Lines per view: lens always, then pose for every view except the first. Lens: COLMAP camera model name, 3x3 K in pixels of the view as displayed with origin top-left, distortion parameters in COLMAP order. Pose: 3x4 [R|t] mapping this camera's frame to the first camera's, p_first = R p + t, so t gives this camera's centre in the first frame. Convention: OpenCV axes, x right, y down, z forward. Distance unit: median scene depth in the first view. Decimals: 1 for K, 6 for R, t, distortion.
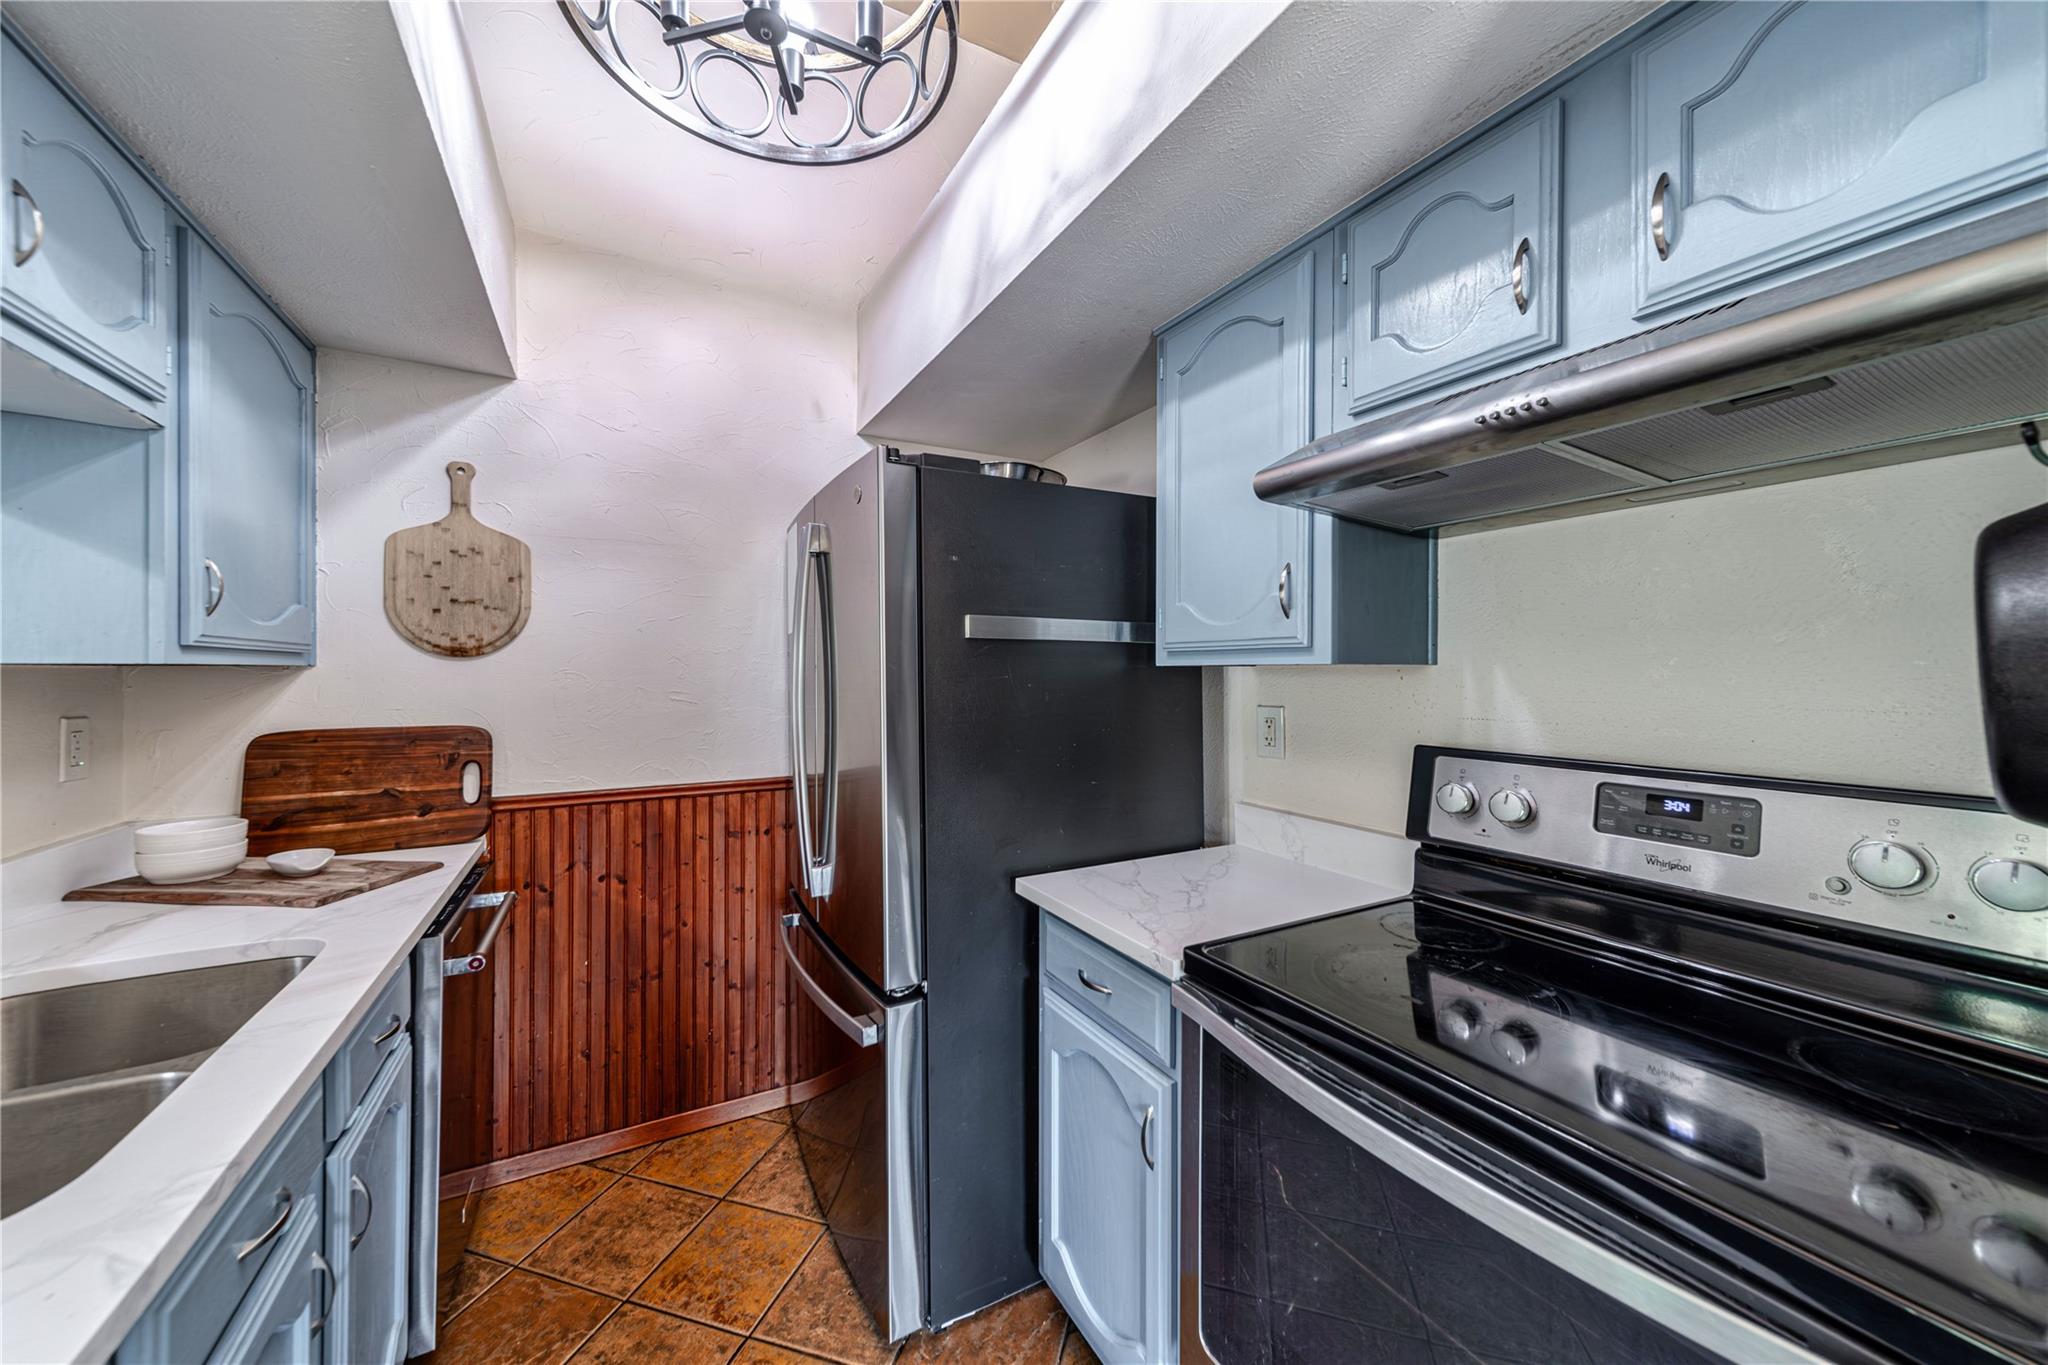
lens RADIAL K [[719.3, 0, 1003.3], [0, 719.3, 671.6], [0, 0, 1]] dist [0.007164, -0.000531]
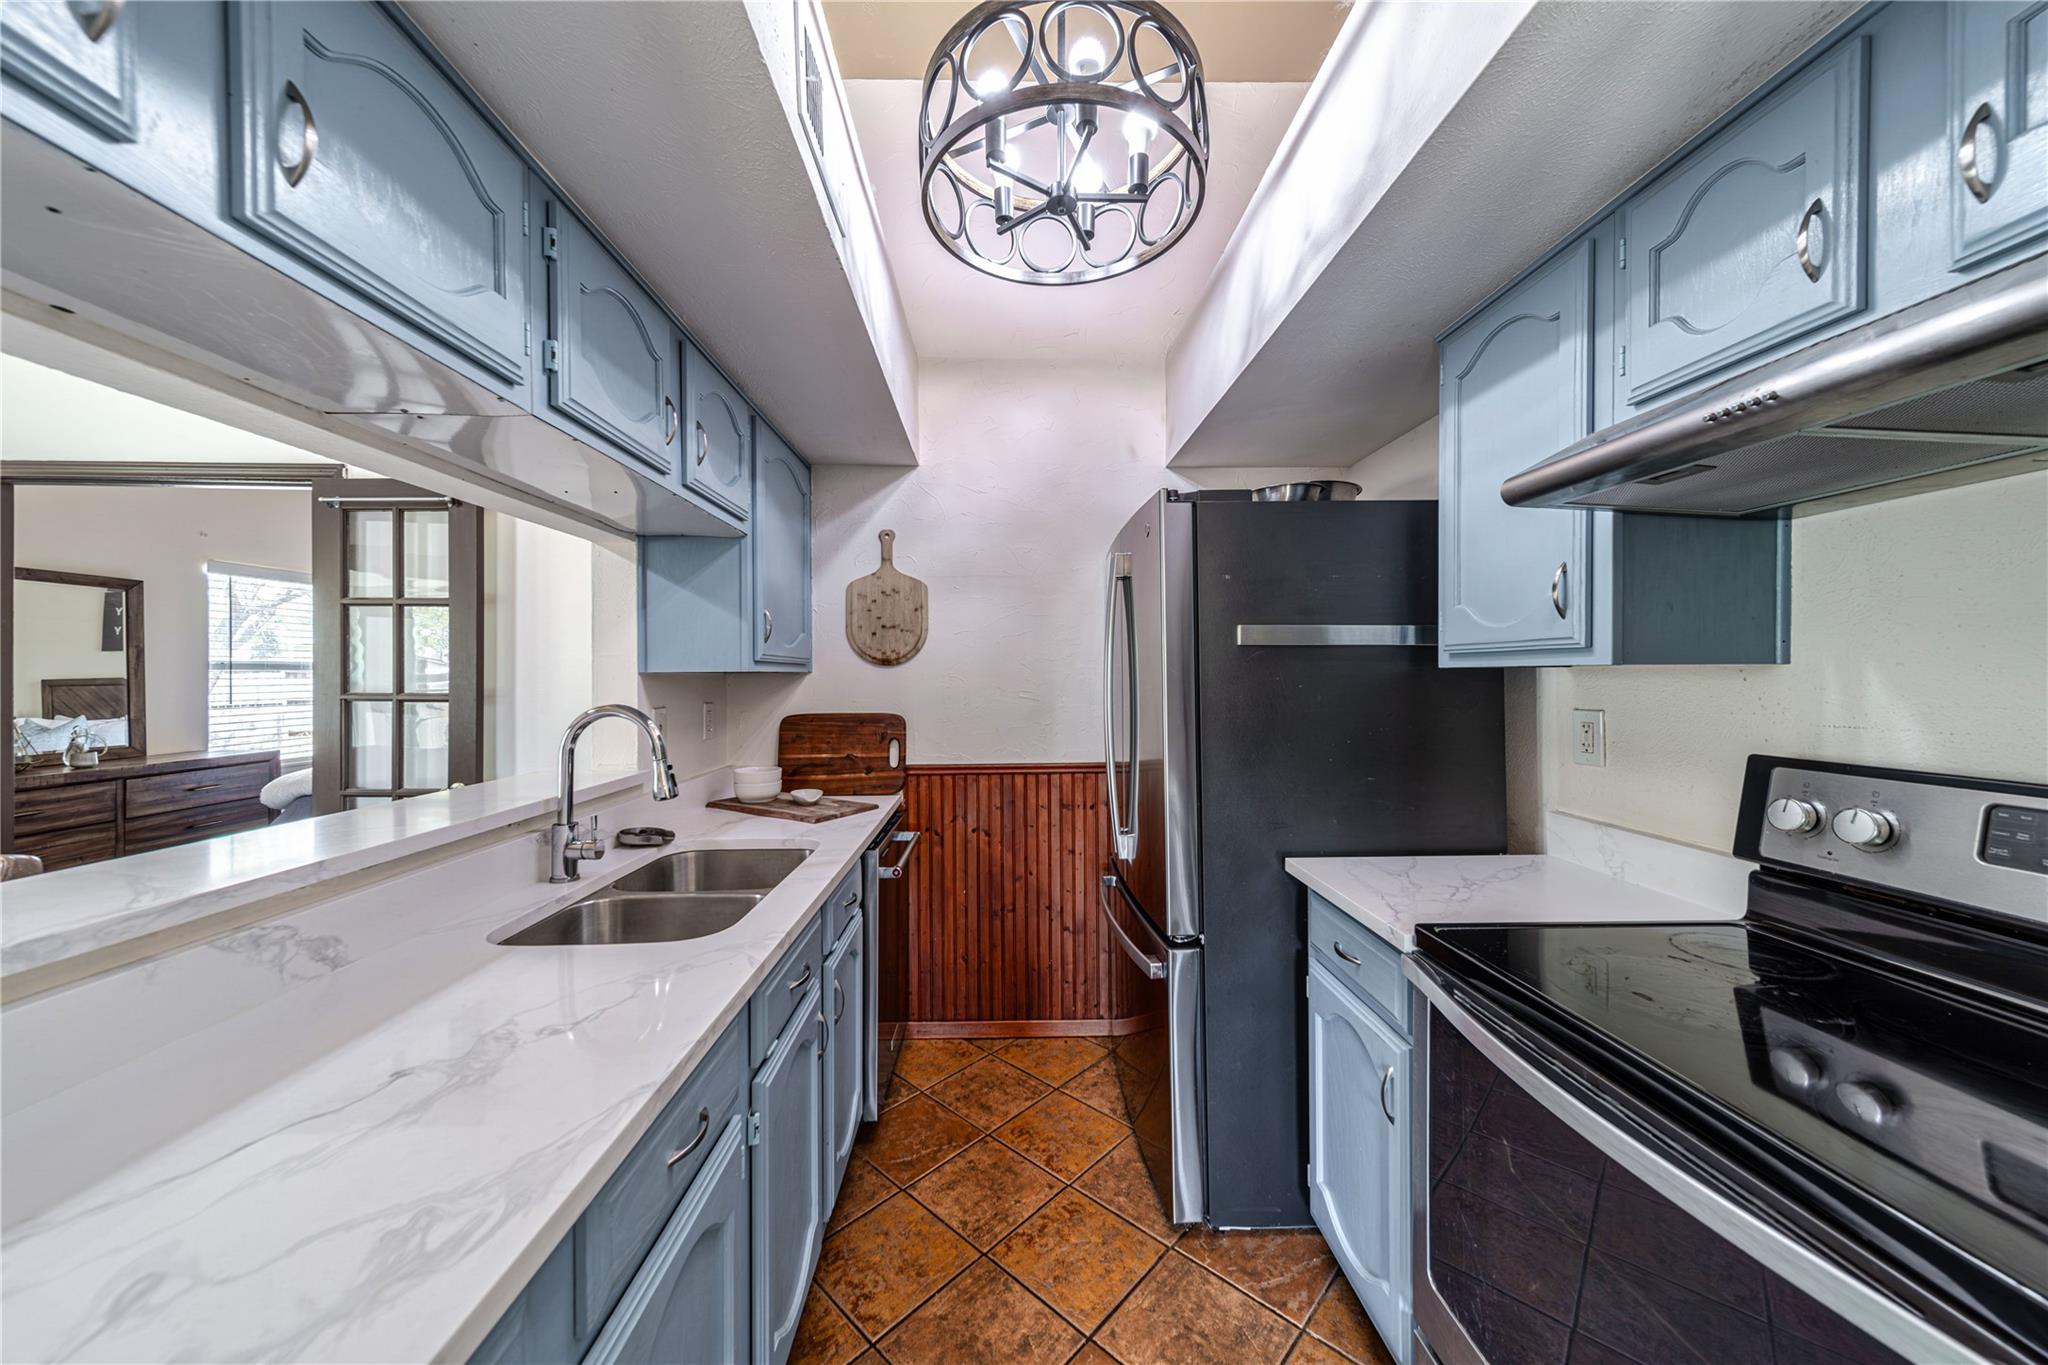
lens RADIAL K [[719.3, 0, 1020.4], [0, 719.3, 682.7], [0, 0, 1]] dist [0.007164, -0.000531]
pose [[0.892053, 0.000830, -0.451929, 0.167894], [0.004377, 0.999936, 0.010477, 0.000024], [0.451909, -0.011324, 0.891992, -0.202063]]
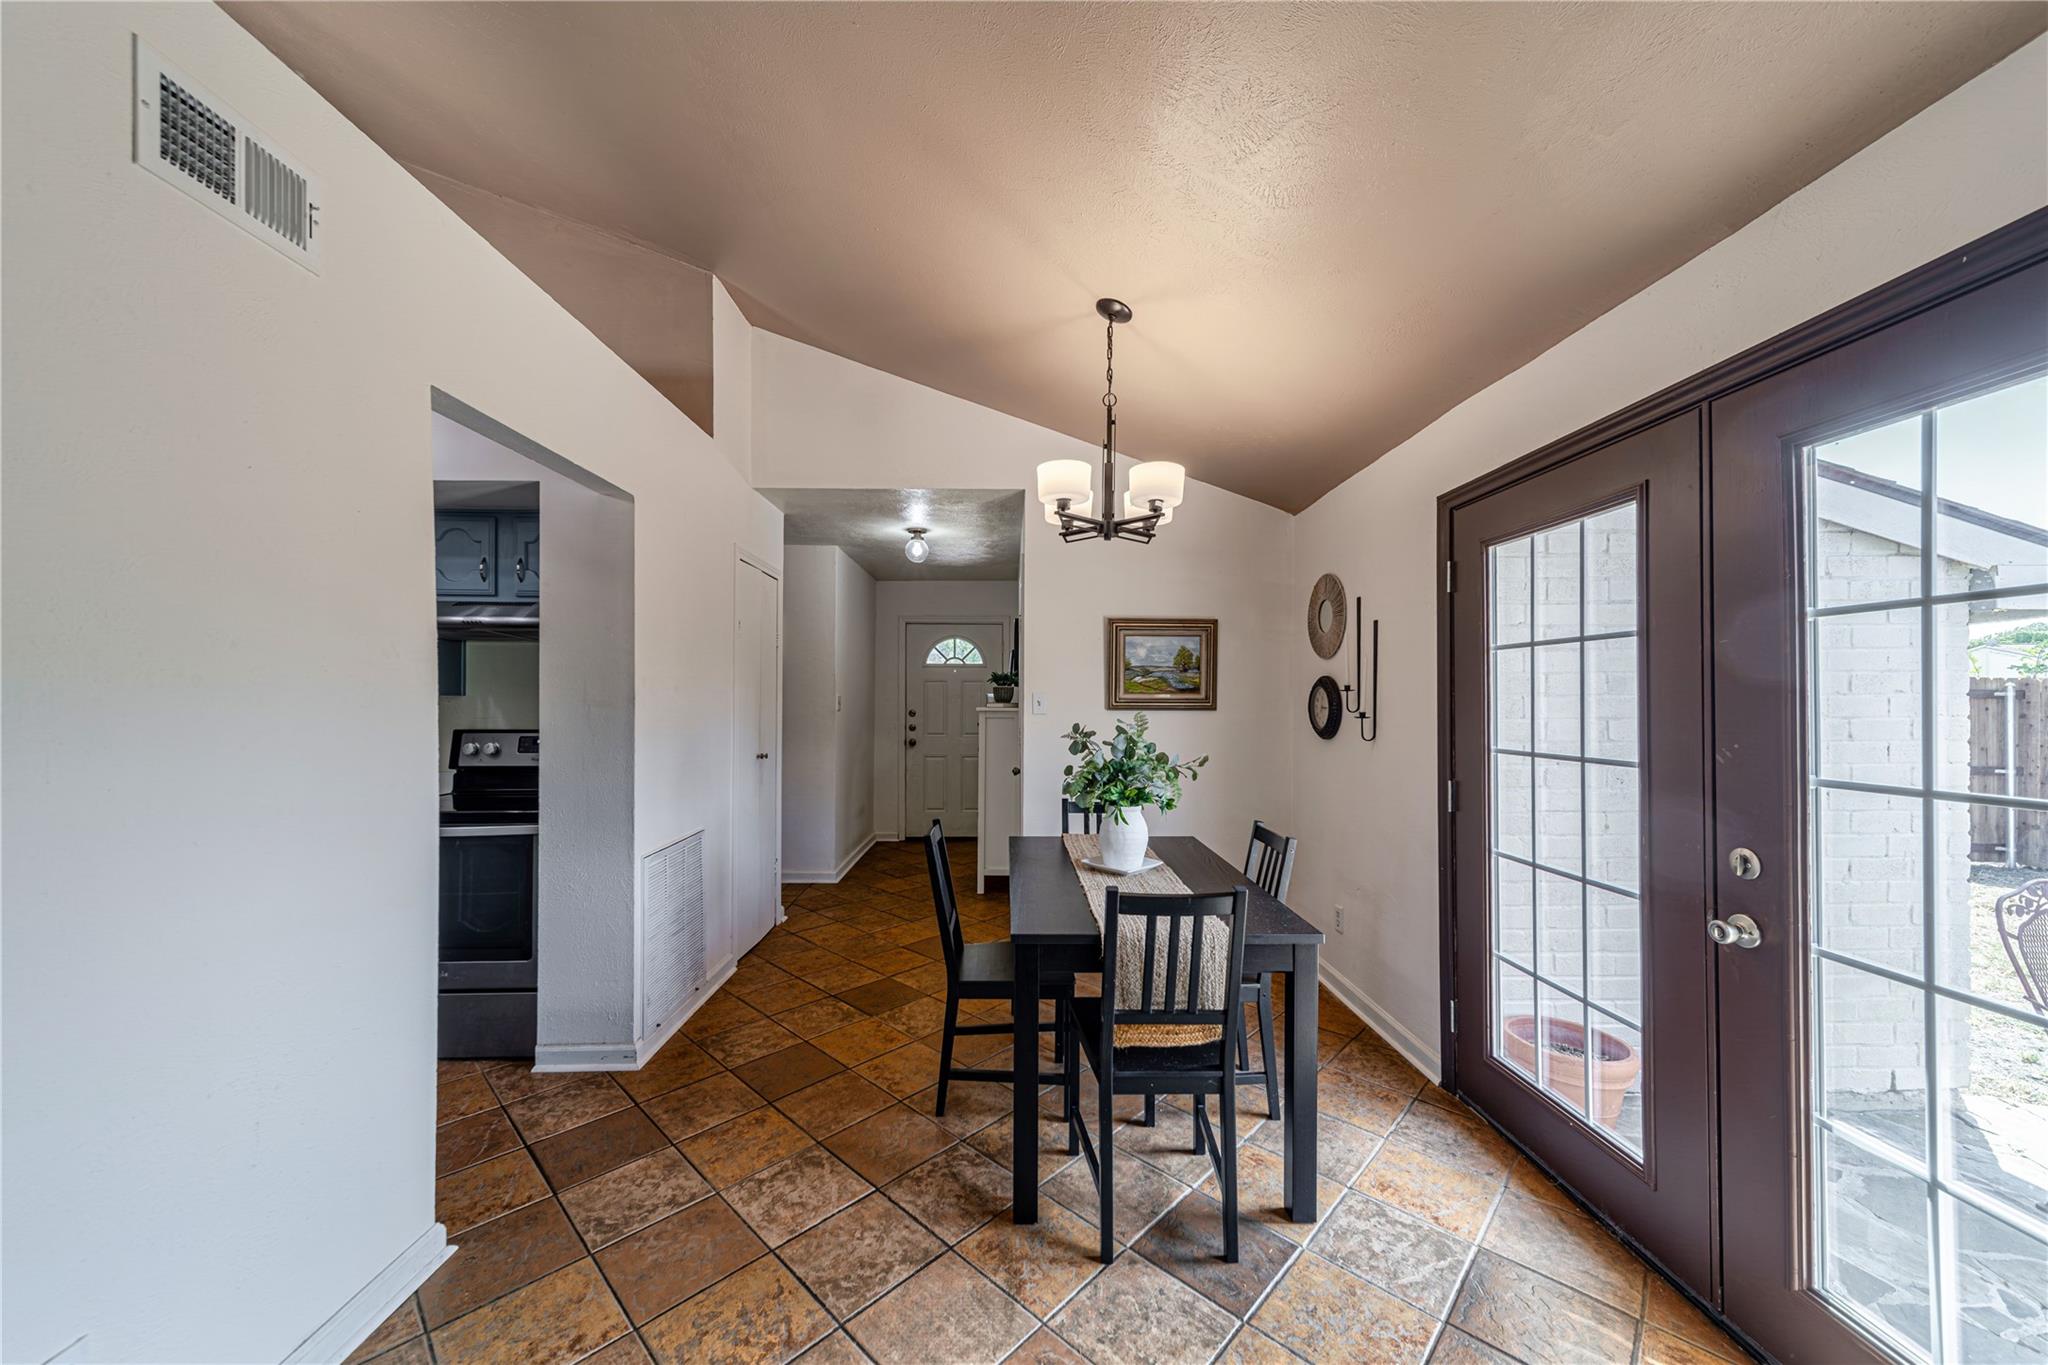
lens RADIAL K [[719.3, 0, 1010.4], [0, 719.3, 694.3], [0, 0, 1]] dist [0.007164, -0.000531]
pose [[0.467145, 0.007719, 0.884147, -0.668258], [-0.003474, 0.999970, -0.006894, -0.003796], [-0.884174, 0.000149, 0.467158, -1.707343]]
